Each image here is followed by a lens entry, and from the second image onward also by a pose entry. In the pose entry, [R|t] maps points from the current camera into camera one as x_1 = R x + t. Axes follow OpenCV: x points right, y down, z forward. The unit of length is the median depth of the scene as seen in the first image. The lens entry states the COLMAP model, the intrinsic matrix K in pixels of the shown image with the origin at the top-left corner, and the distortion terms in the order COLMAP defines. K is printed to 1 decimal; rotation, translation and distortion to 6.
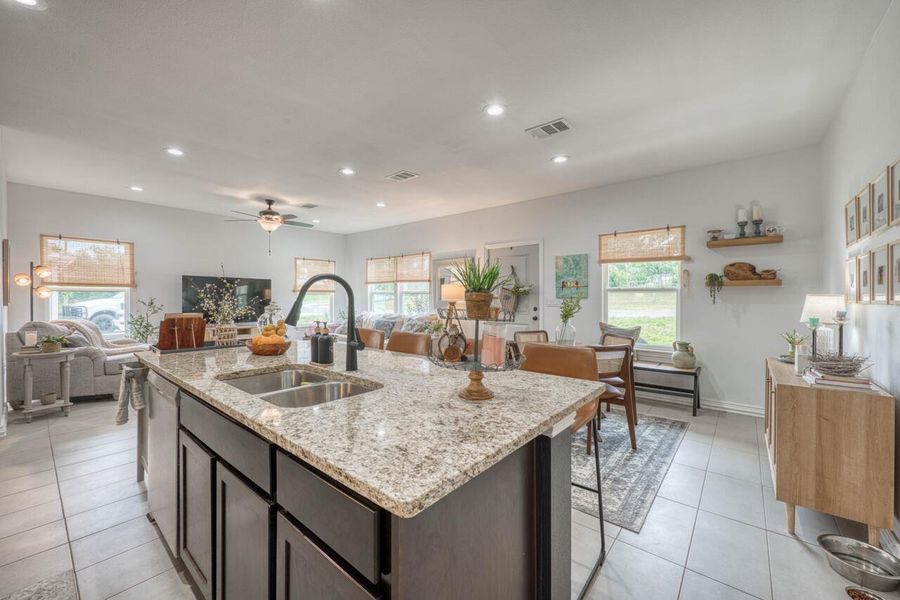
lens RADIAL K [[354.3, 0, 447.9], [0, 354.3, 299.7], [0, 0, 1]] dist [-0.002324, 0.000147]
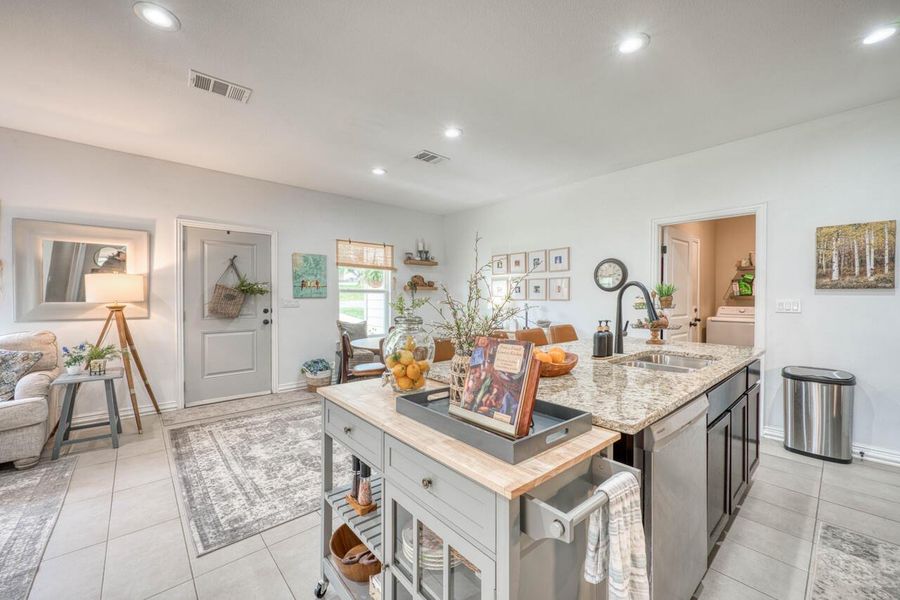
lens RADIAL K [[354.3, 0, 448.1], [0, 354.3, 298.4], [0, 0, 1]] dist [-0.002324, 0.000147]
pose [[0.147720, -0.005314, 0.989015, -0.549279], [0.004451, 0.999979, 0.004708, -0.006241], [-0.989019, 0.003706, 0.147741, 0.466790]]
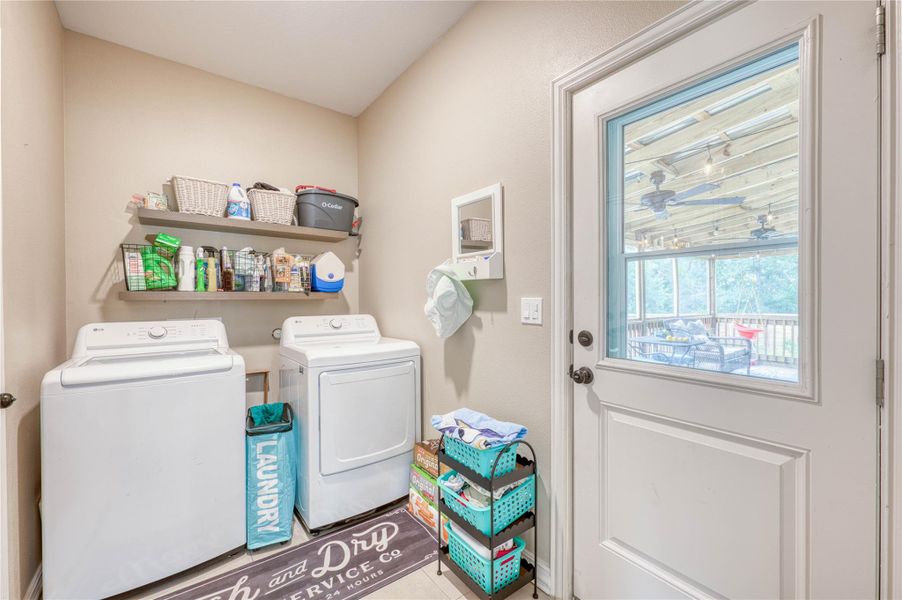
lens RADIAL K [[355.1, 0, 449.4], [0, 355.1, 299.4], [0, 0, 1]] dist [-0.002324, 0.000147]
pose [[-0.977633, 0.000769, 0.210319, 0.243878], [0.003560, 0.999911, 0.012892, 0.000336], [-0.210290, 0.013353, -0.977548, 0.054605]]
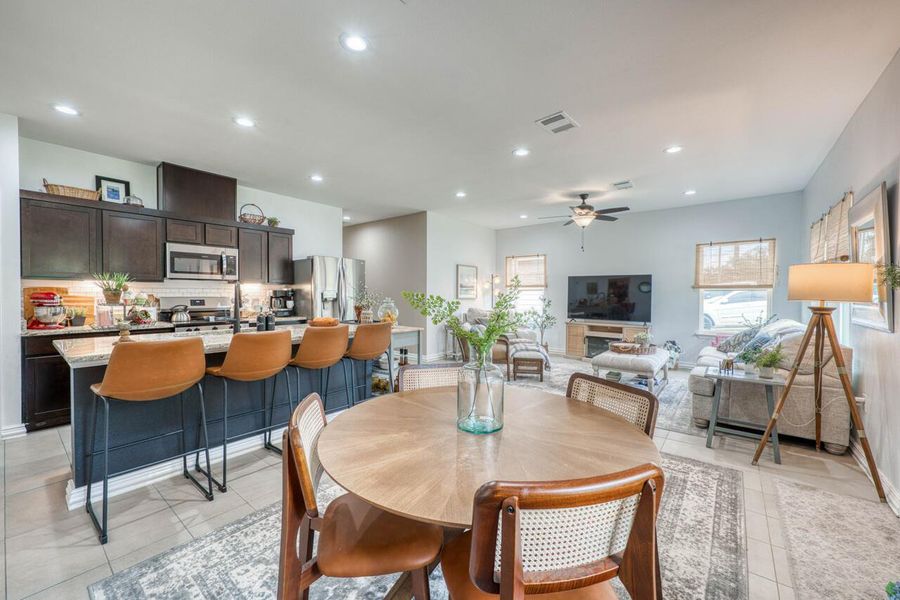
lens RADIAL K [[354.3, 0, 448.8], [0, 354.3, 300.8], [0, 0, 1]] dist [-0.002324, 0.000147]
pose [[0.020228, 0.017760, -0.999638, 0.490824], [-0.009670, 0.999799, 0.017567, -0.004195], [0.999749, 0.009311, 0.020395, 0.654785]]
